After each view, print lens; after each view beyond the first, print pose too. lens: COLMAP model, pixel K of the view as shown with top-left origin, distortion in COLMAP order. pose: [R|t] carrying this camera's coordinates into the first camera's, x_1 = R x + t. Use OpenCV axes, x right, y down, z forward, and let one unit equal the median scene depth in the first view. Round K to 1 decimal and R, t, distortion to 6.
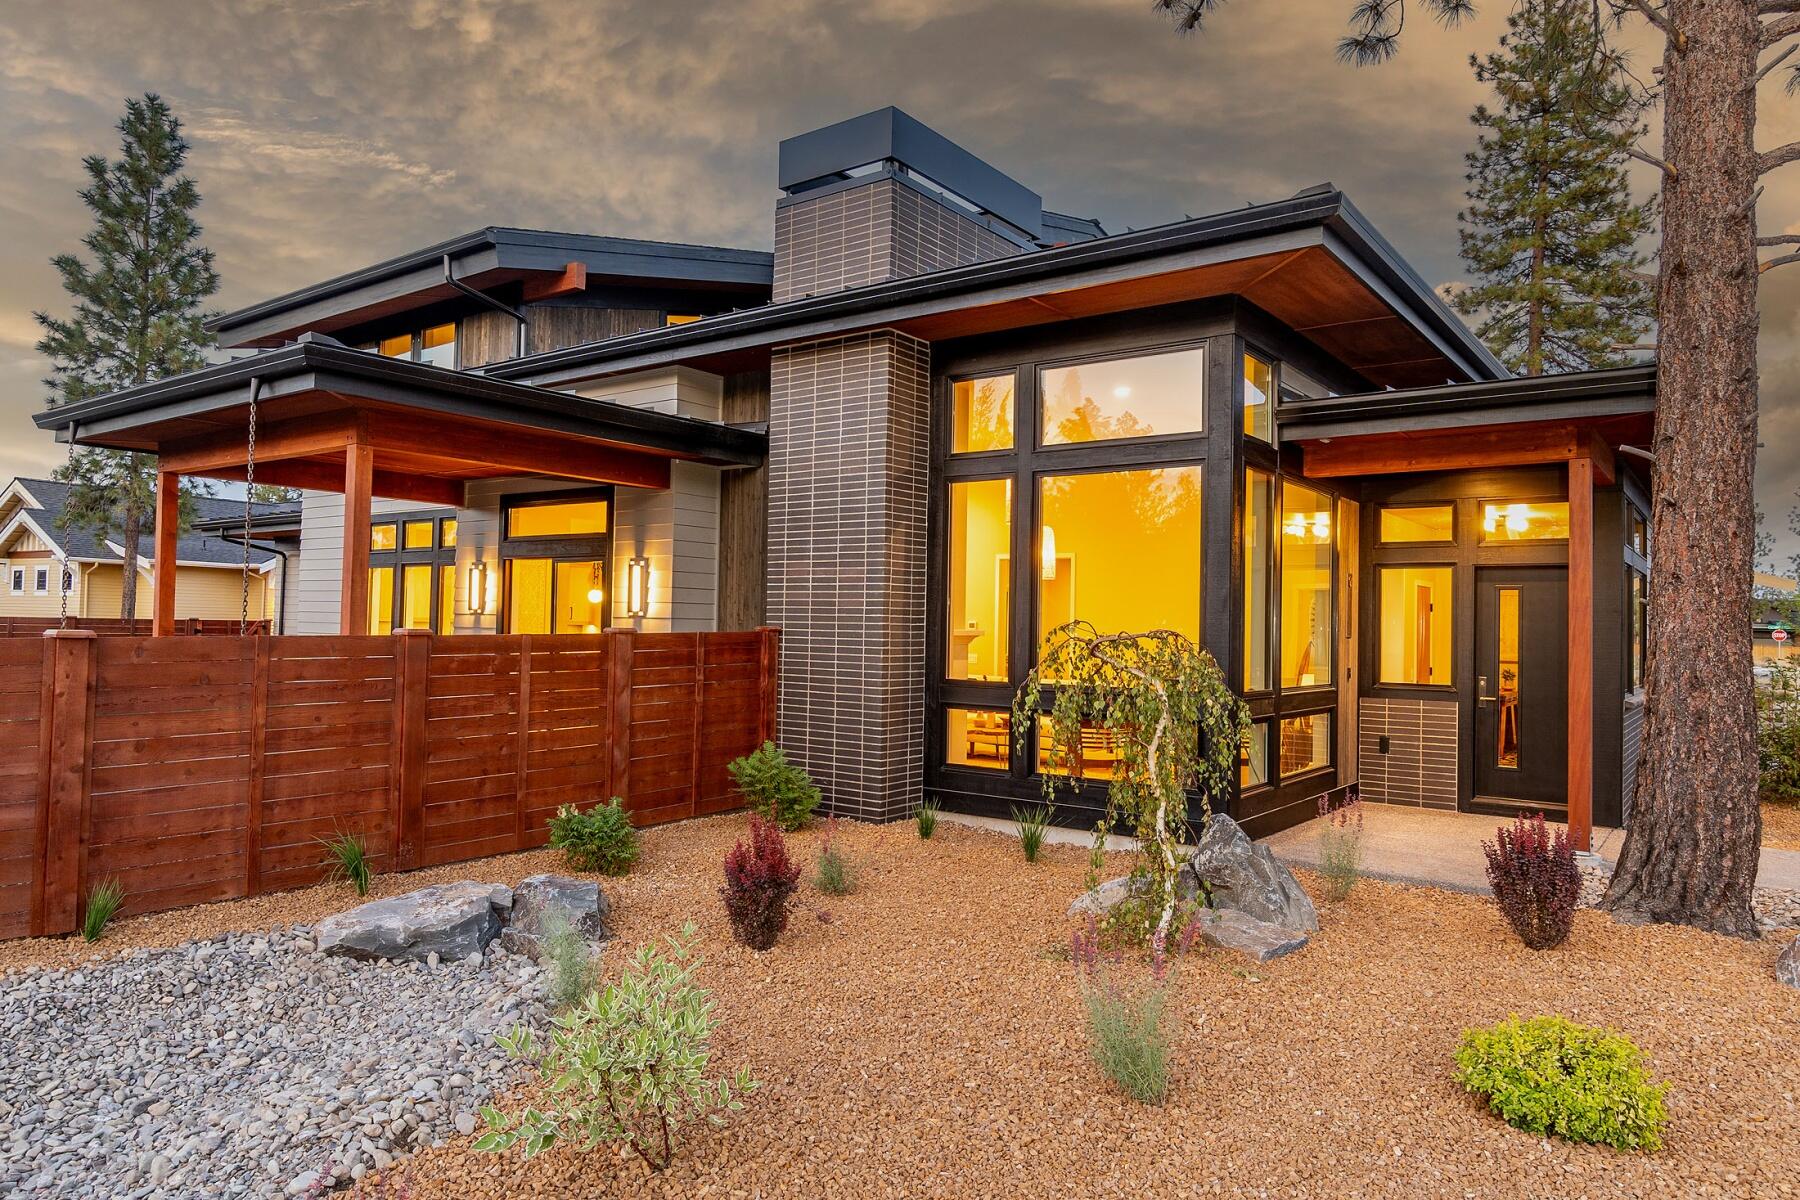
lens RADIAL K [[1147.2, 0, 896.5], [0, 1147.2, 601.2], [0, 0, 1]] dist [0.000125, 0.000842]
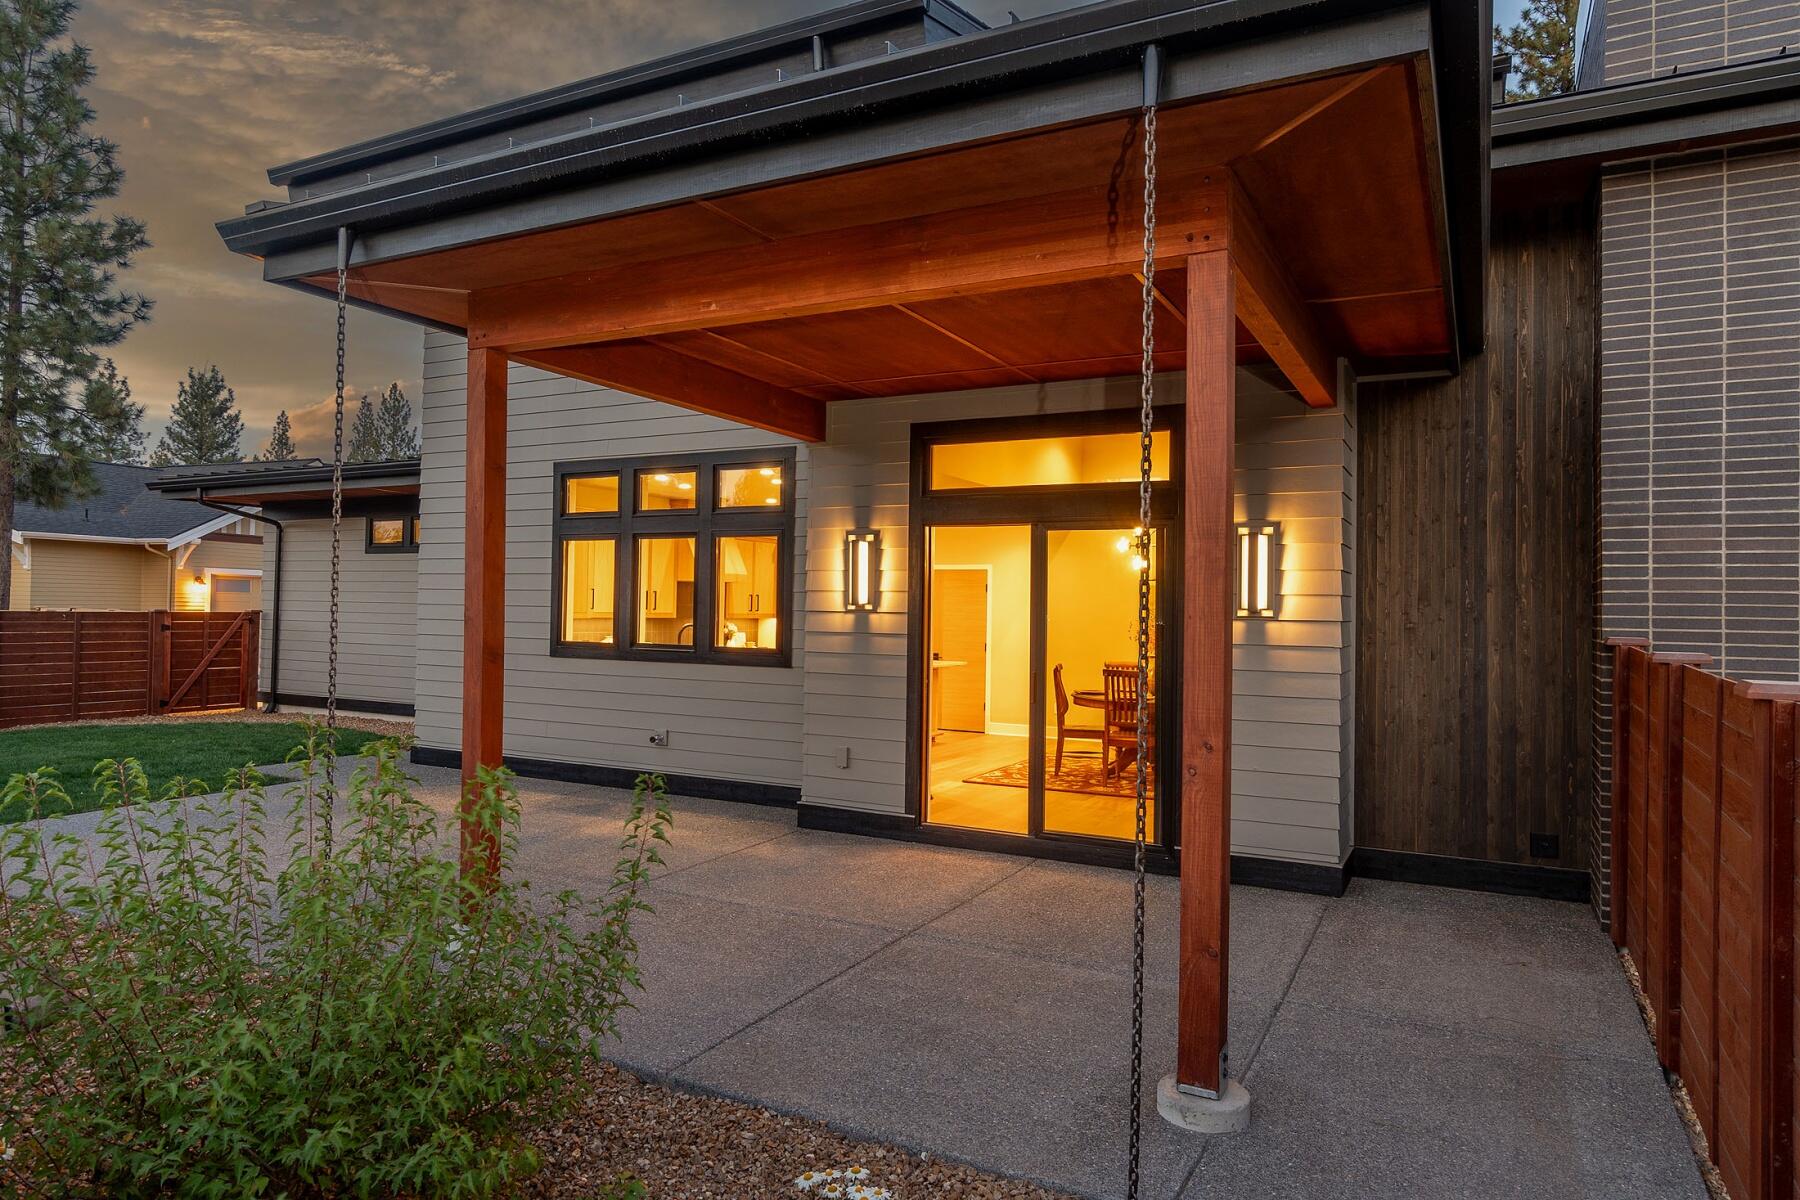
lens RADIAL K [[1097.4, 0, 901.4], [0, 1097.4, 594.8], [0, 0, 1]] dist [0.000077, 0.004789]
pose [[0.987532, -0.004106, 0.157363, -0.562653], [0.001935, 0.999901, 0.013947, -0.008362], [-0.157405, -0.013469, 0.987442, 0.507681]]
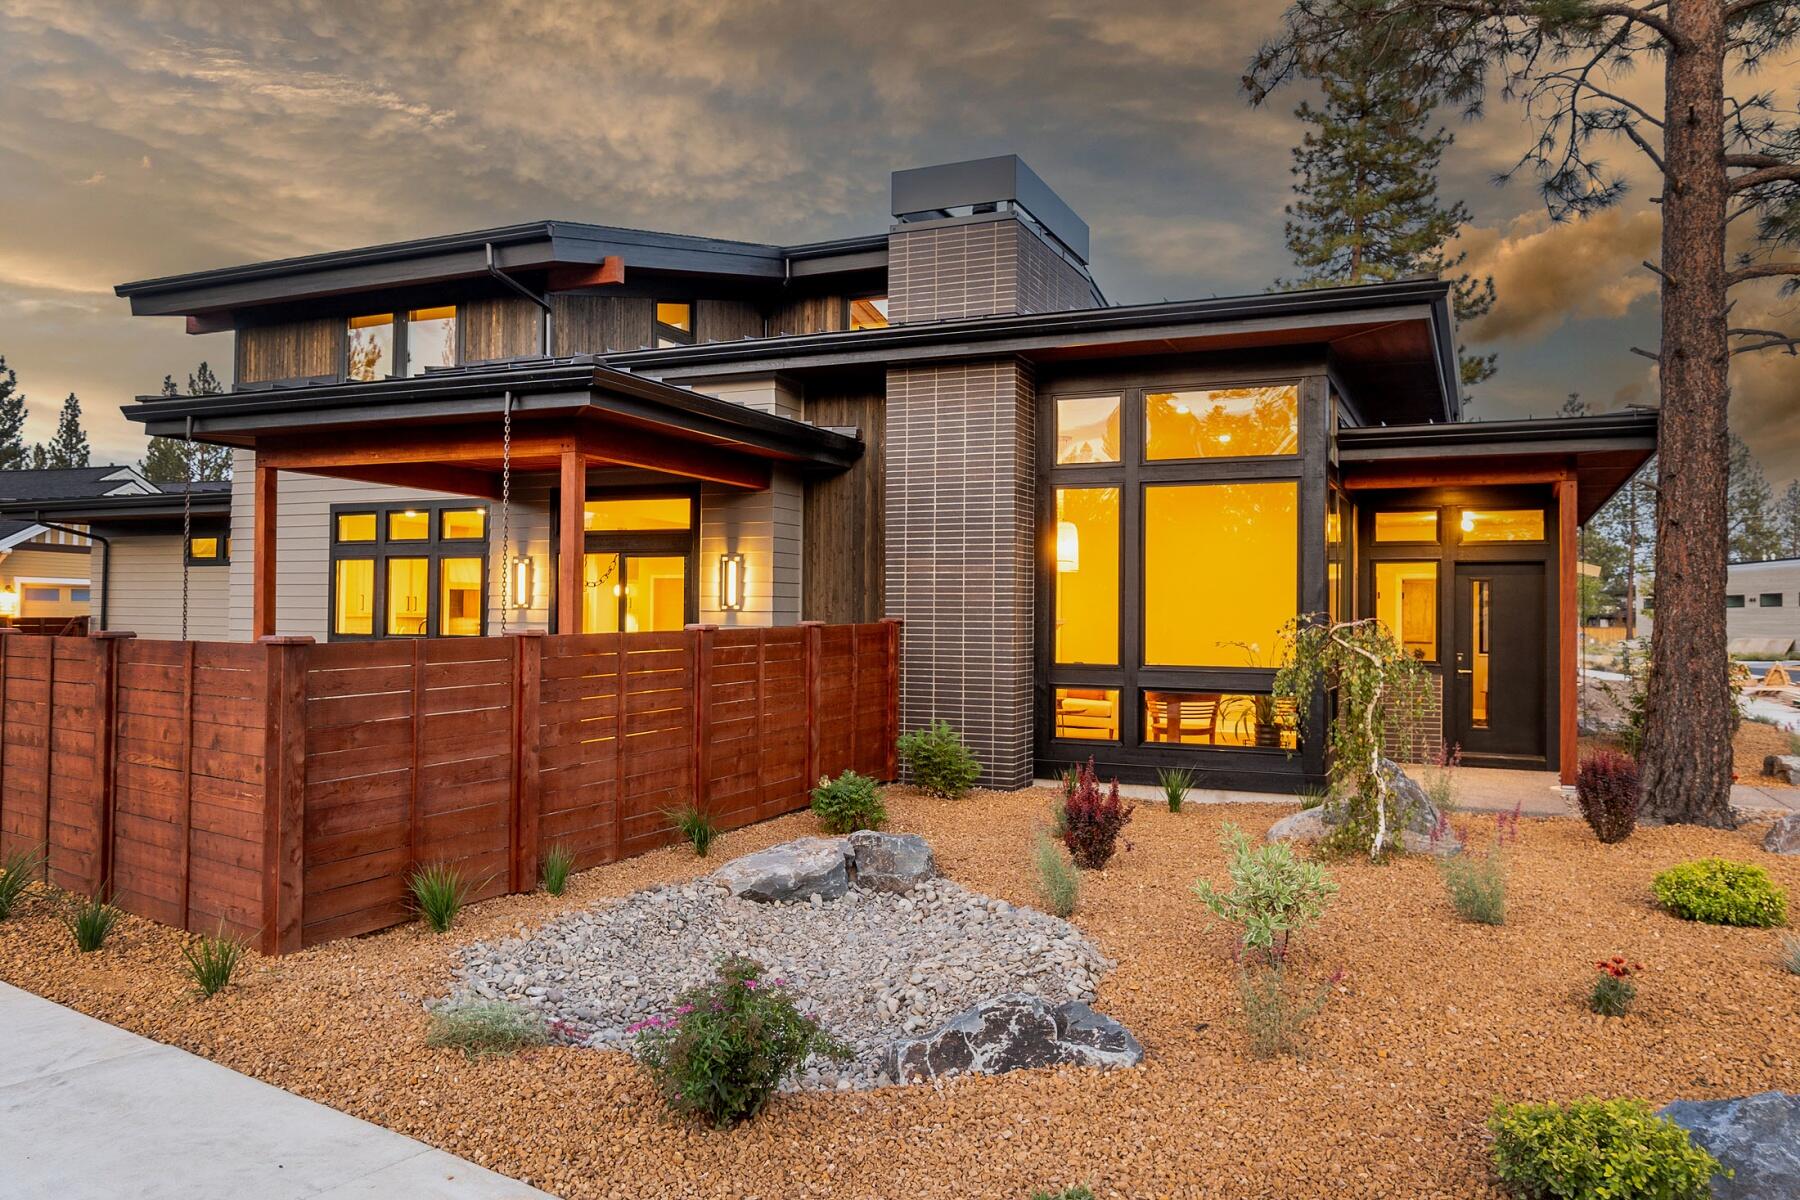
lens RADIAL K [[1294.2, 0, 901.4], [0, 1294.2, 602.7], [0, 0, 1]] dist [-0.000359, -0.002044]
pose [[0.975853, -0.008279, 0.218273, -0.371249], [0.005272, 0.999883, 0.014353, -0.010615], [-0.218366, -0.012855, 0.975782, -0.206212]]
